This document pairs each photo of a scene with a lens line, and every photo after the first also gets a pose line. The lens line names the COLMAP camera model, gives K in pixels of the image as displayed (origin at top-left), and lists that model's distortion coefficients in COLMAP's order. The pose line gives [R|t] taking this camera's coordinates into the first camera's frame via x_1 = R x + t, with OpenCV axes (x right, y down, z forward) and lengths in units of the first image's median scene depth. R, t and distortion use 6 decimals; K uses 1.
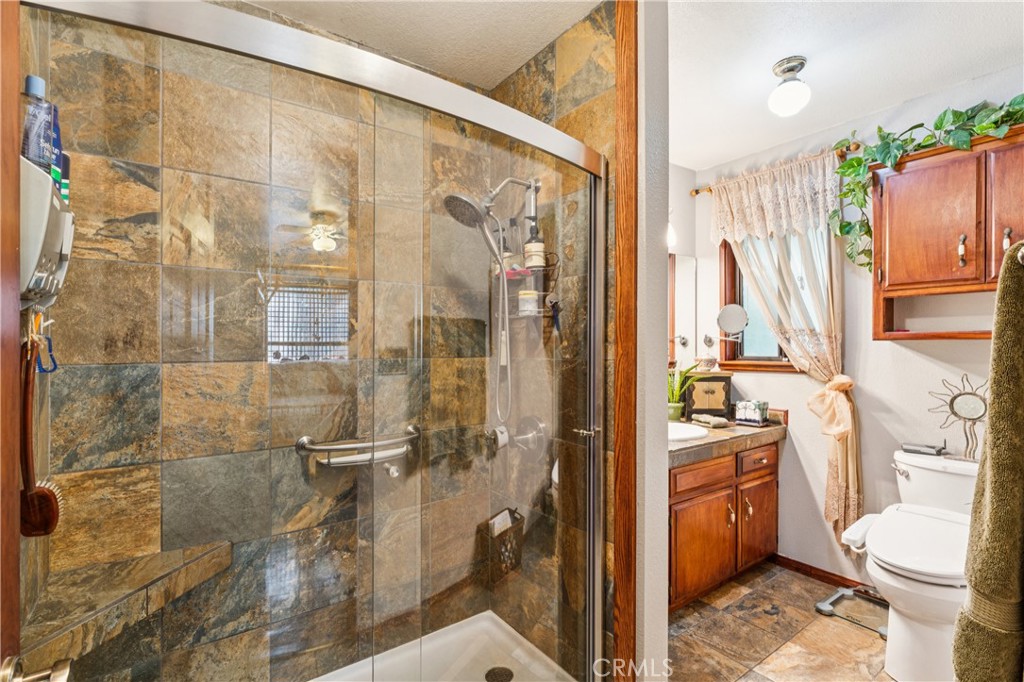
lens RADIAL K [[482.2, 0, 514.1], [0, 482.2, 357.5], [0, 0, 1]] dist [-0.001114, 0.000051]
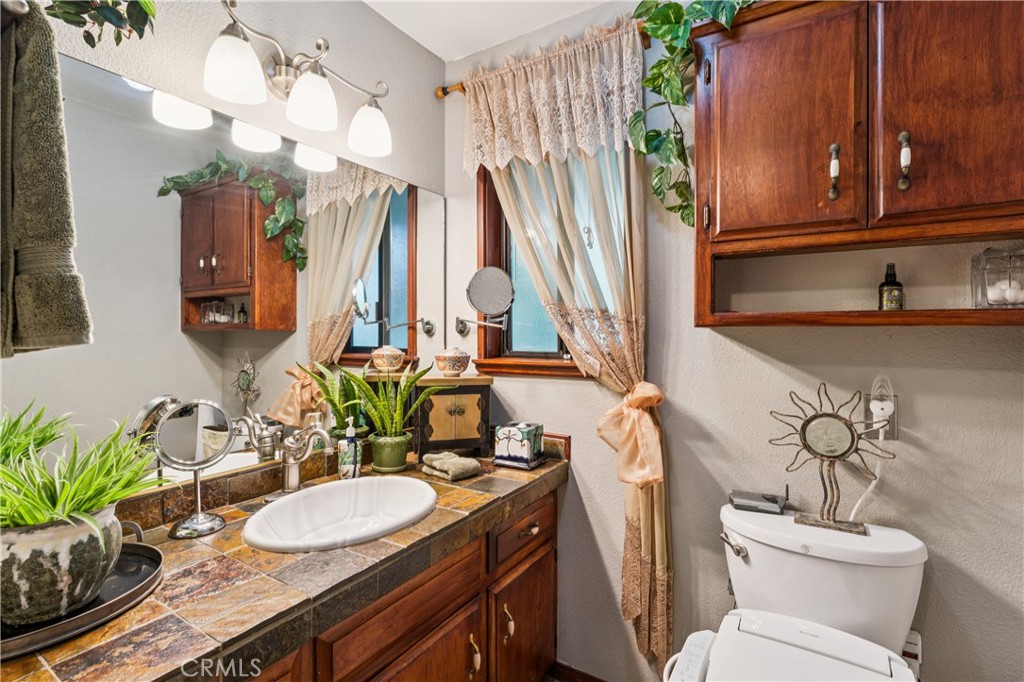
lens RADIAL K [[482.2, 0, 514.1], [0, 482.2, 357.5], [0, 0, 1]] dist [-0.001114, 0.000051]
pose [[0.924565, -0.012207, 0.380828, 0.264690], [0.003403, 0.999711, 0.023784, -0.010965], [-0.381009, -0.020694, 0.924340, 0.453352]]
